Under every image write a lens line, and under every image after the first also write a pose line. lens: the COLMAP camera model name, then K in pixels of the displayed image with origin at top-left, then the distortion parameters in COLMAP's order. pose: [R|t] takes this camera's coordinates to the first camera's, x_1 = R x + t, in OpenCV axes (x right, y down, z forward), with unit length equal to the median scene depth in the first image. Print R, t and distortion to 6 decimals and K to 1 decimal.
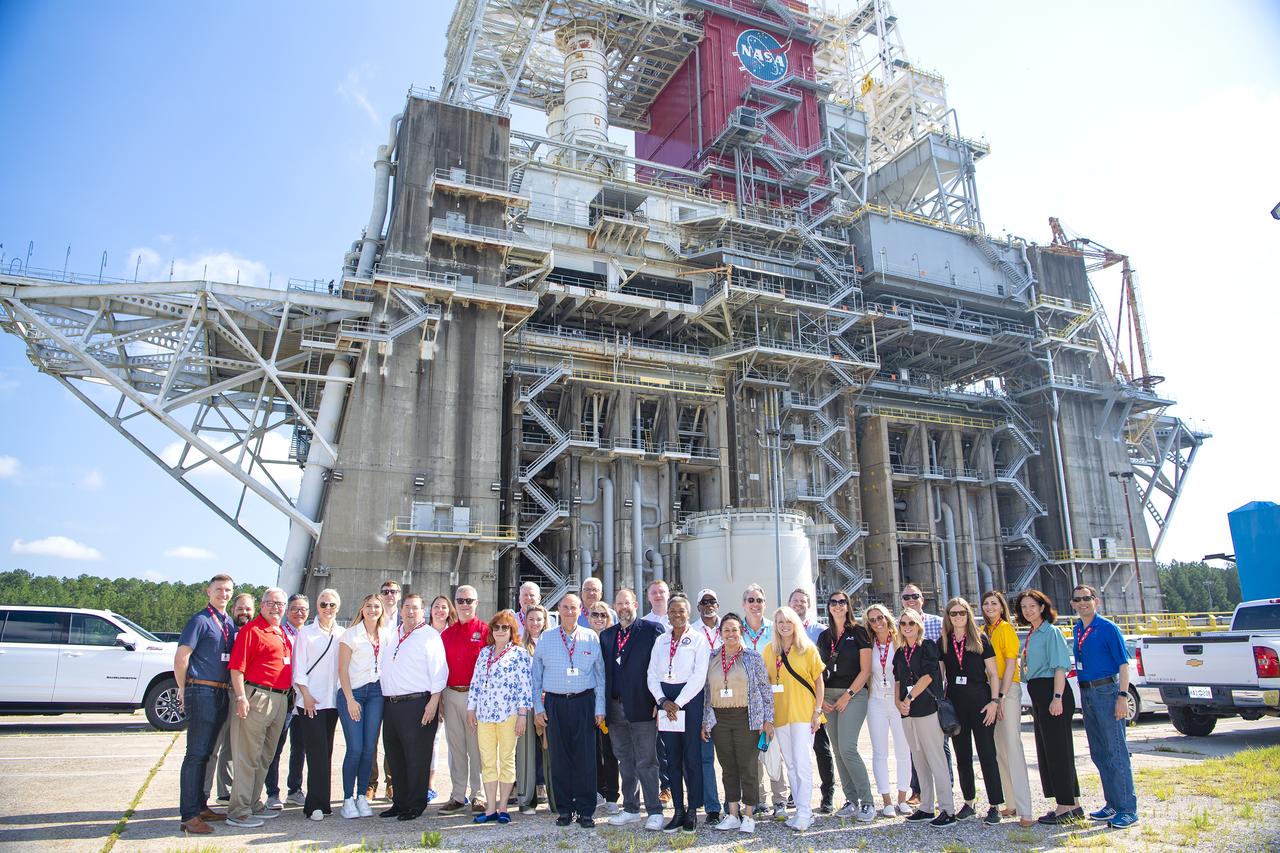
lens RADIAL K [[913.3, 0, 638.9], [0, 913.3, 415.4], [0, 0, 1]] dist [-0.068253, 0.001541]
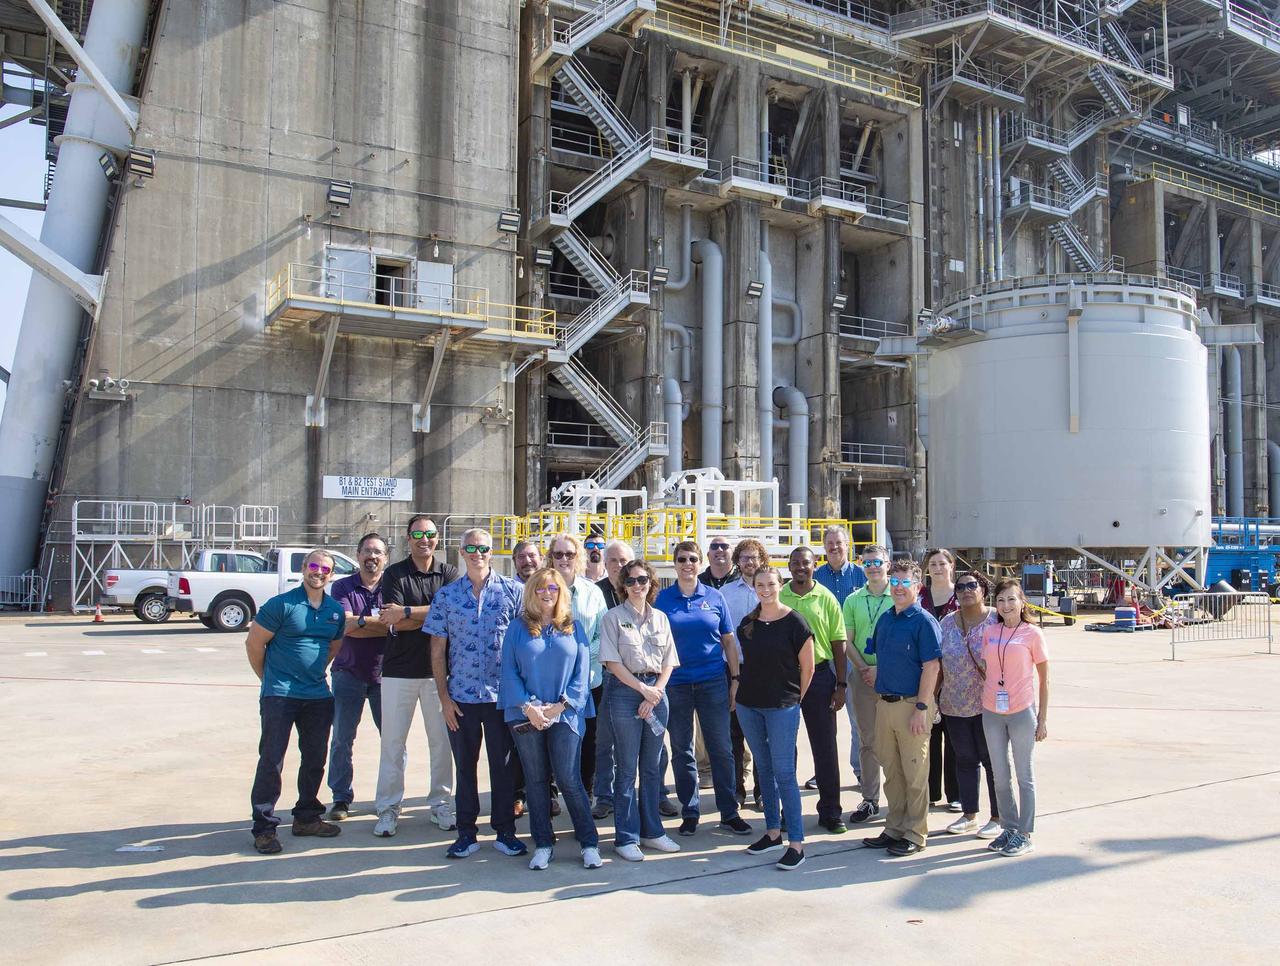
lens RADIAL K [[1144.4, 0, 752.0], [0, 1144.4, 524.8], [0, 0, 1]] dist [-0.063625, 0.004964]
pose [[0.986334, 0.018166, 0.163756, -0.104079], [-0.053386, 0.975520, 0.213332, 0.079948], [-0.155872, -0.219159, 0.963158, 0.325091]]
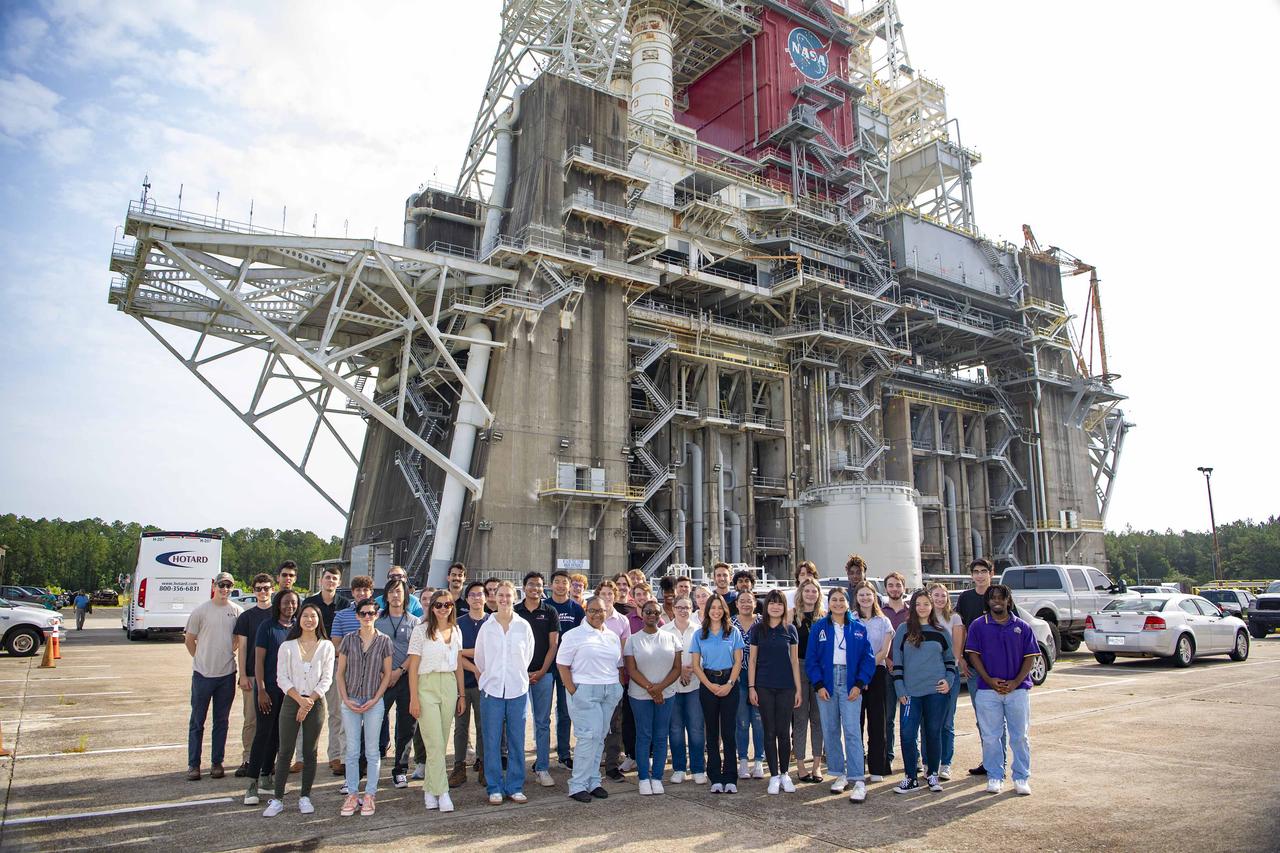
lens RADIAL K [[918.5, 0, 623.4], [0, 918.5, 422.4], [0, 0, 1]] dist [-0.068626, 0.008005]
pose [[0.984884, 0.046607, 0.166826, -0.281403], [-0.057235, 0.996587, 0.059478, -0.016419], [-0.163485, -0.068127, 0.984191, -0.061891]]
